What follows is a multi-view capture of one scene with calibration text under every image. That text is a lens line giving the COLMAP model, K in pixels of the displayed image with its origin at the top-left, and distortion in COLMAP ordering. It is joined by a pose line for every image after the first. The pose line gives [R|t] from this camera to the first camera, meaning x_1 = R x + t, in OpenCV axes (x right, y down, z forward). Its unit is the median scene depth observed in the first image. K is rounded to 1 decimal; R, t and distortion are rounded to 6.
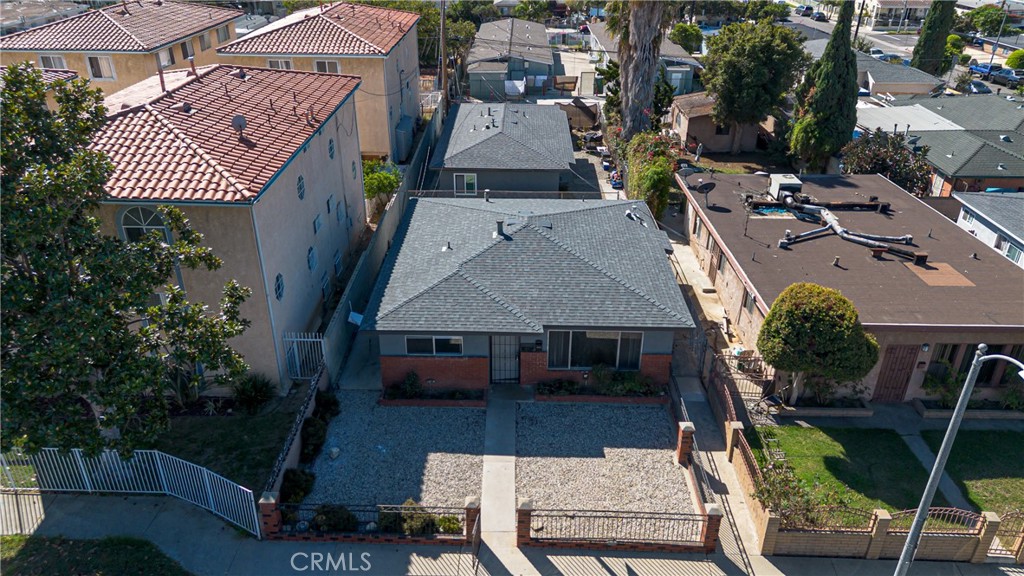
lens RADIAL K [[724.7, 0, 512.7], [0, 724.7, 288.8], [0, 0, 1]] dist [0.070142, -0.073556]
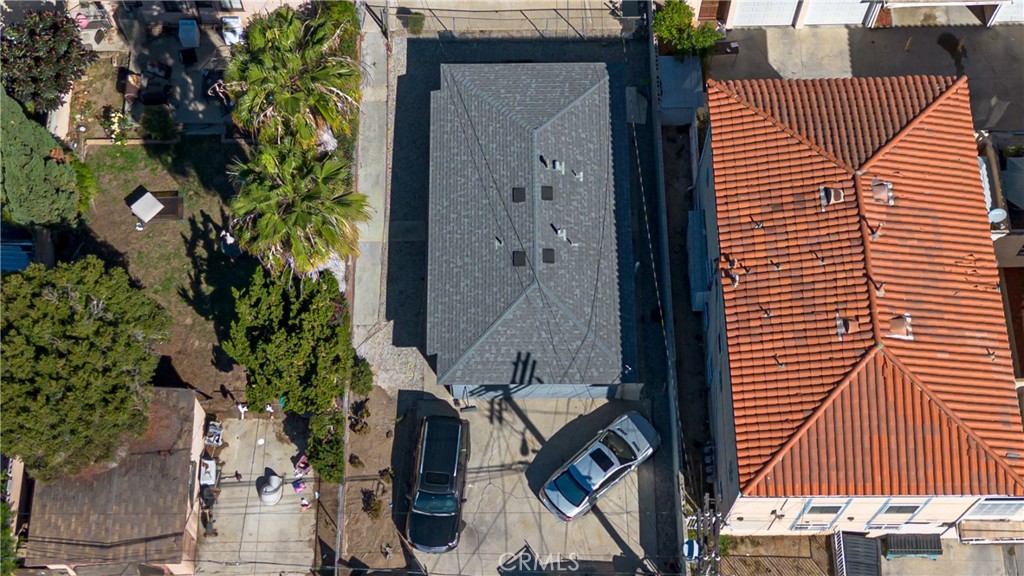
lens RADIAL K [[1438.0, 0, 511.0], [0, 1438.0, 289.9], [0, 0, 1]] dist [0.100293, 0.000000]
pose [[-0.999732, 0.019643, -0.012222, 0.025330], [-0.013543, -0.068555, 0.997555, -1.576173], [0.018757, 0.997454, 0.068803, 1.048361]]
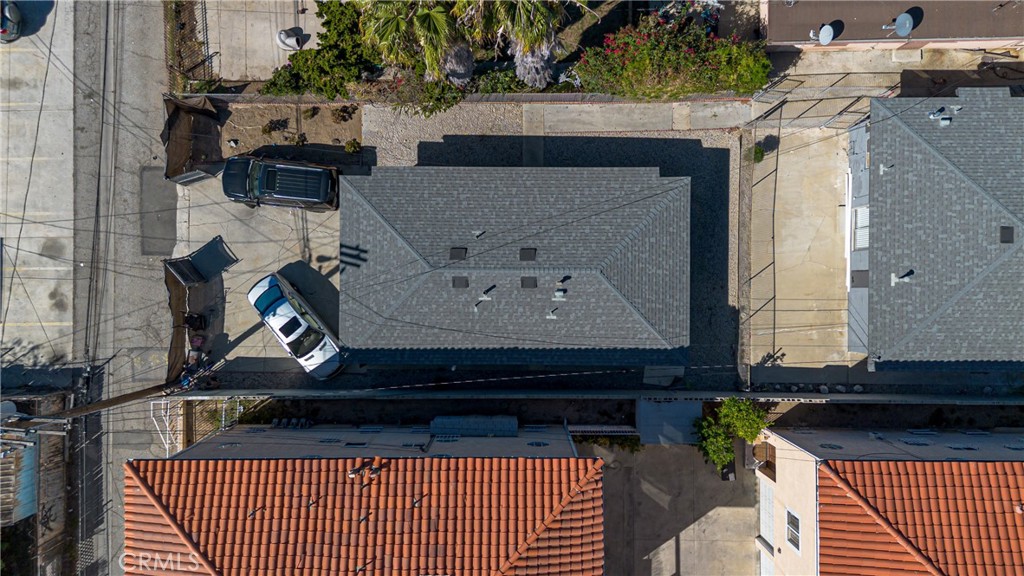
lens RADIAL K [[724.7, 0, 507.2], [0, 724.7, 284.7], [0, 0, 1]] dist [0.070142, -0.073556]
pose [[-0.010174, -0.999927, -0.006510, -0.023715], [0.472324, -0.010544, 0.881362, -0.845436], [-0.881366, 0.005892, 0.472397, 0.750867]]
